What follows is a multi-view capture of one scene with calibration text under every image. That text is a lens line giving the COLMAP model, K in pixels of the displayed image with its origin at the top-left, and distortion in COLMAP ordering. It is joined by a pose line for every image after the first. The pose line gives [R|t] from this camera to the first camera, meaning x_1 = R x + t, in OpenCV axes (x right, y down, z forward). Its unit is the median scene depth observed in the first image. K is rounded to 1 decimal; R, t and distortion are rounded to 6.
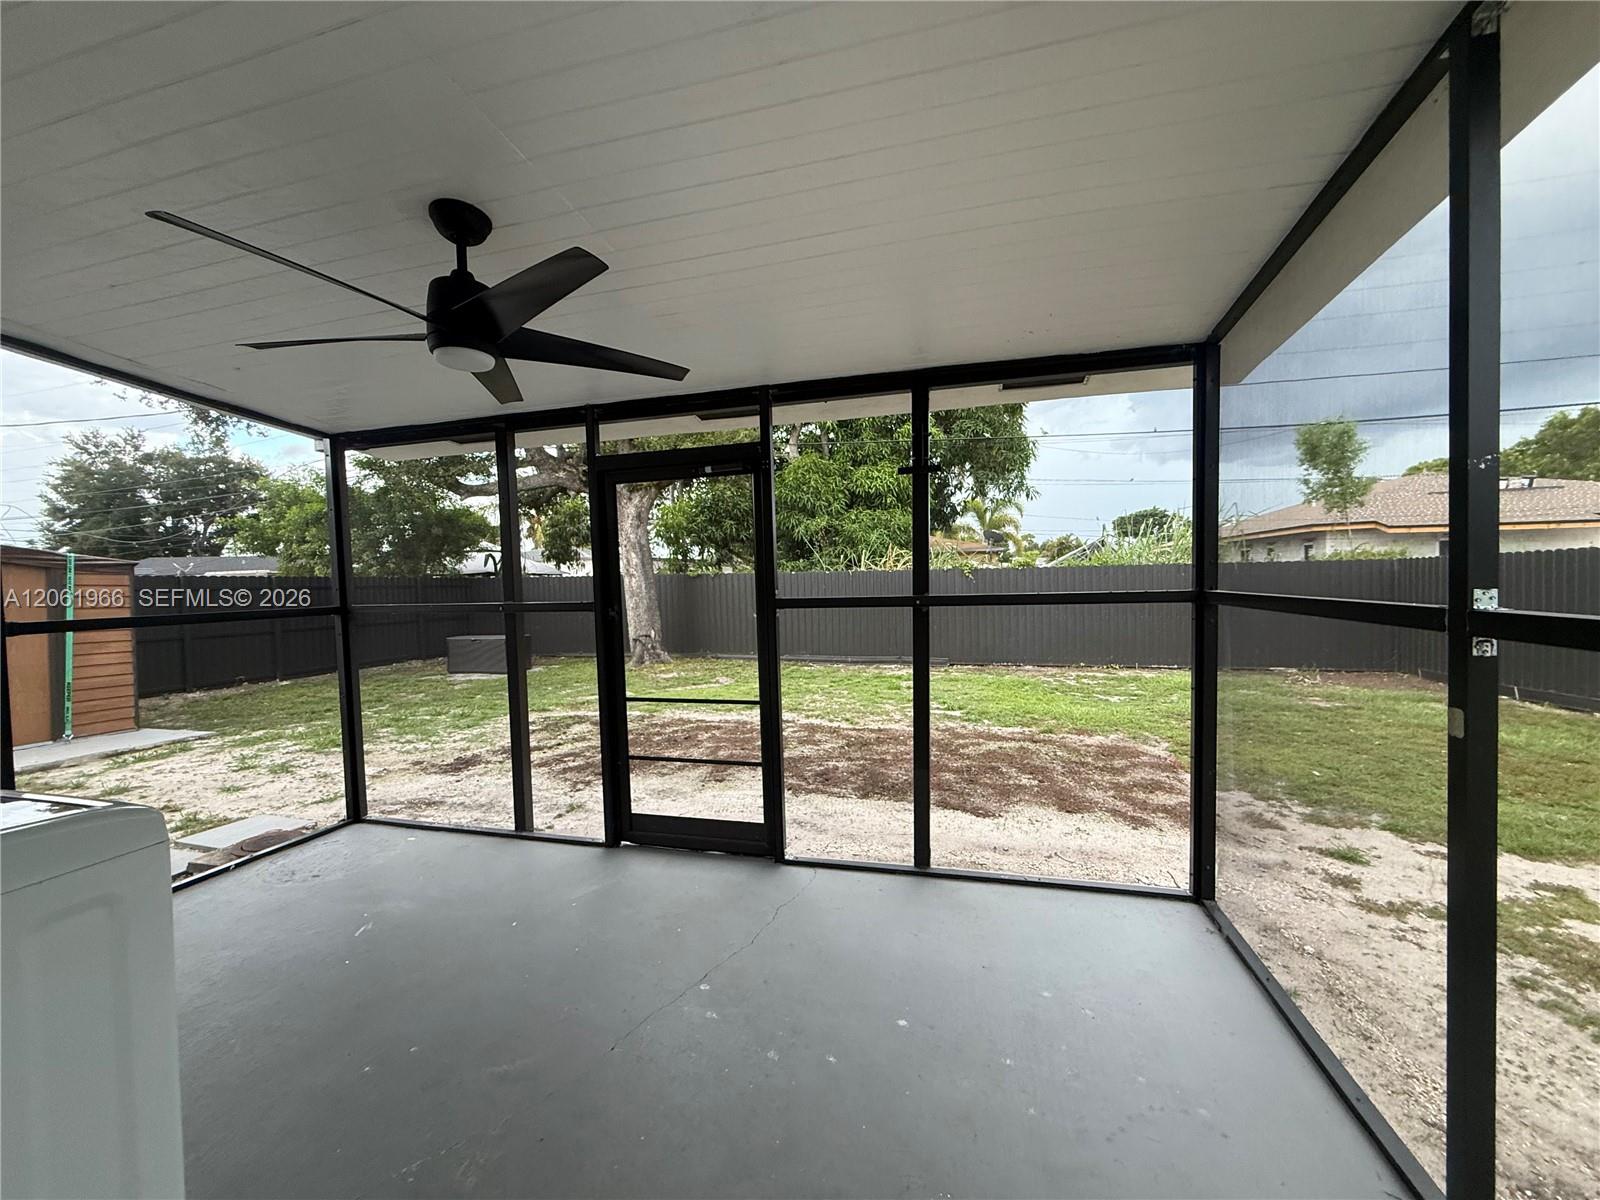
lens RADIAL K [[637.7, 0, 792.7], [0, 637.7, 599.1], [0, 0, 1]] dist [-0.000466, -0.000075]
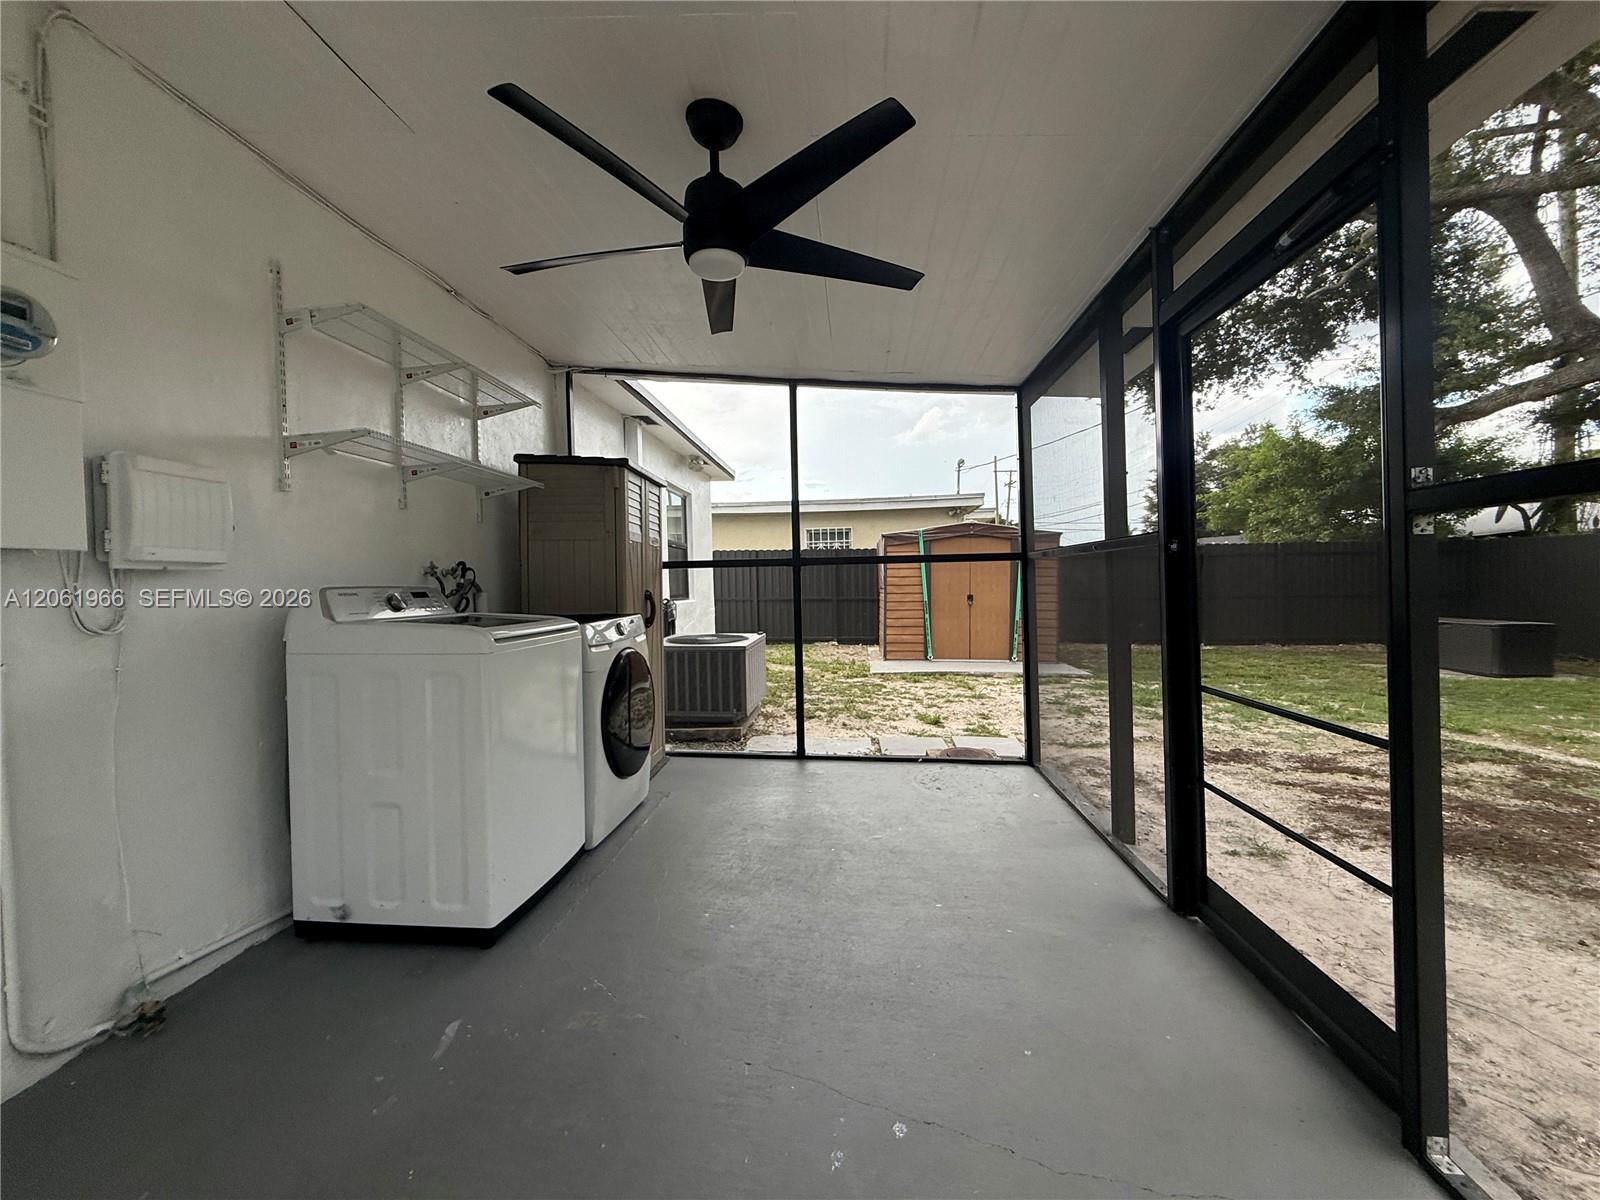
lens RADIAL K [[637.7, 0, 792.2], [0, 637.7, 588.5], [0, 0, 1]] dist [-0.000466, -0.000075]
pose [[0.175531, 0.031805, -0.983960, 0.068806], [-0.014825, 0.999450, 0.029661, 0.012436], [0.984362, 0.009381, 0.175906, 0.126464]]
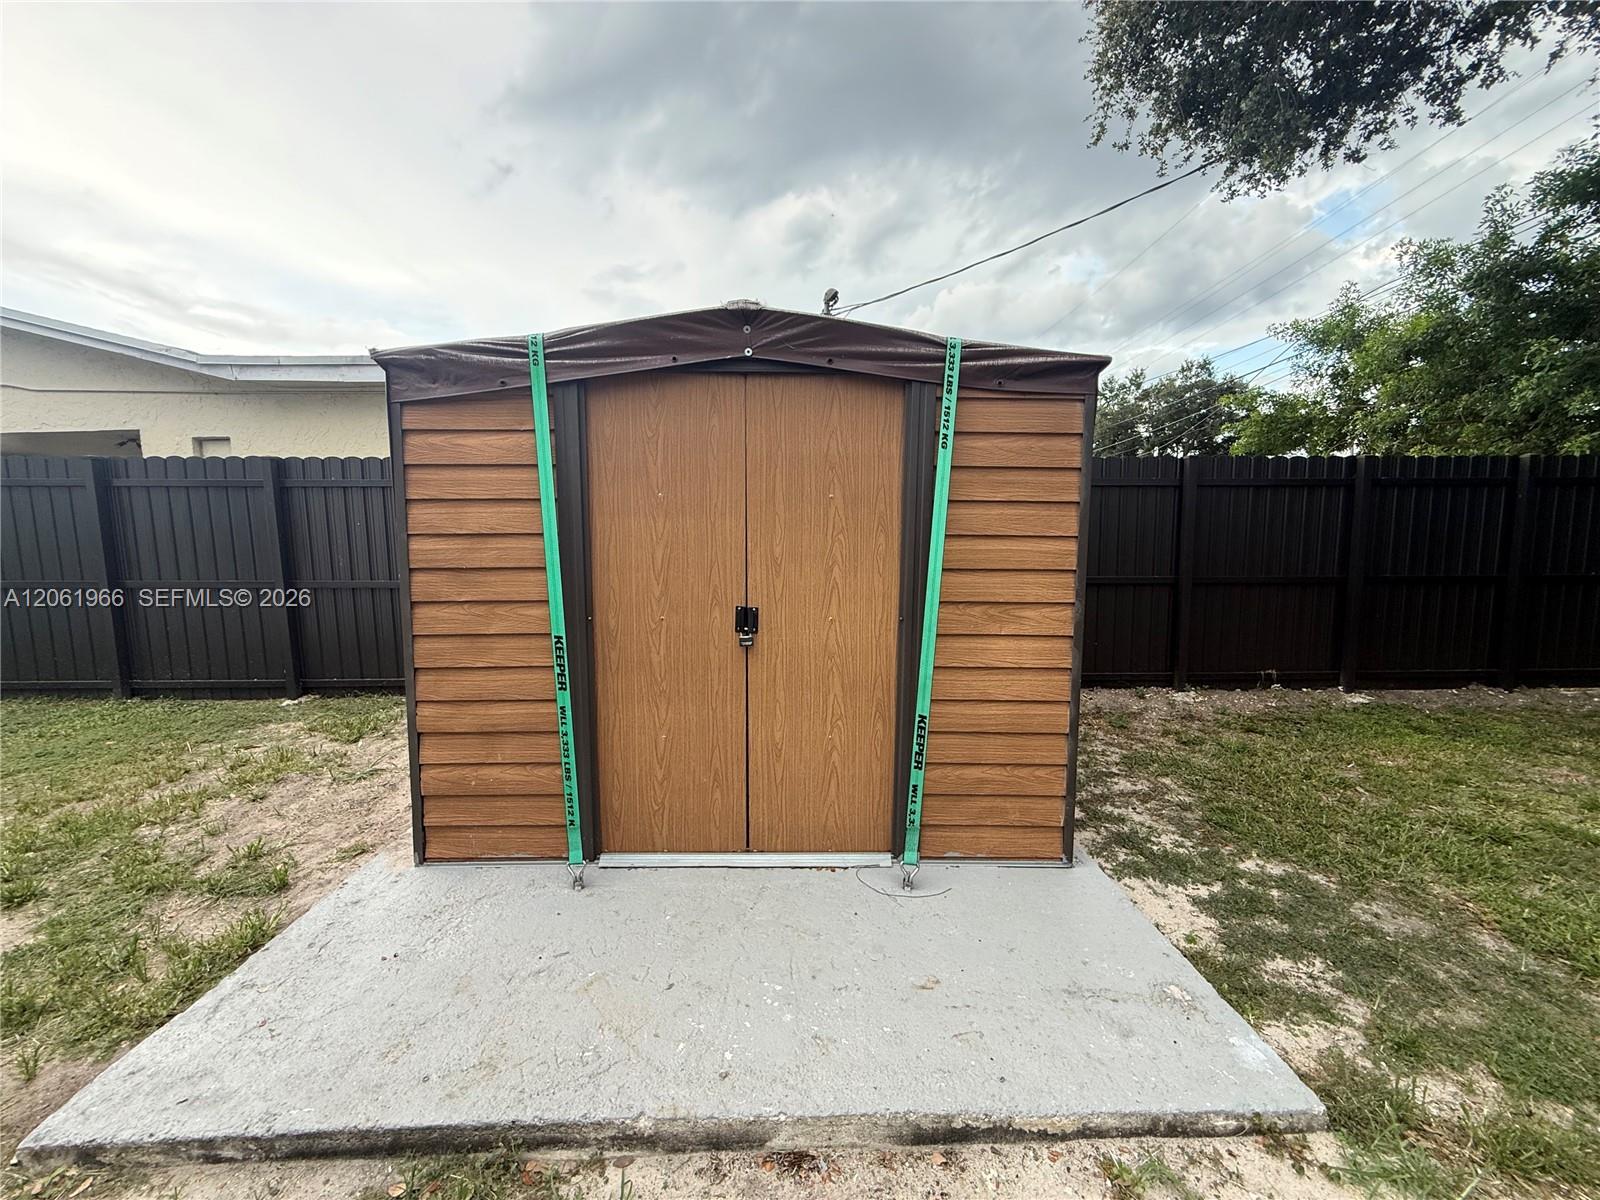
lens RADIAL K [[637.7, 0, 794.2], [0, 637.7, 598.0], [0, 0, 1]] dist [-0.000466, -0.000075]
pose [[0.287687, 0.127497, -0.949200, -0.390024], [-0.023167, 0.991736, 0.126189, 0.011772], [0.957444, -0.014313, 0.288263, 0.389791]]
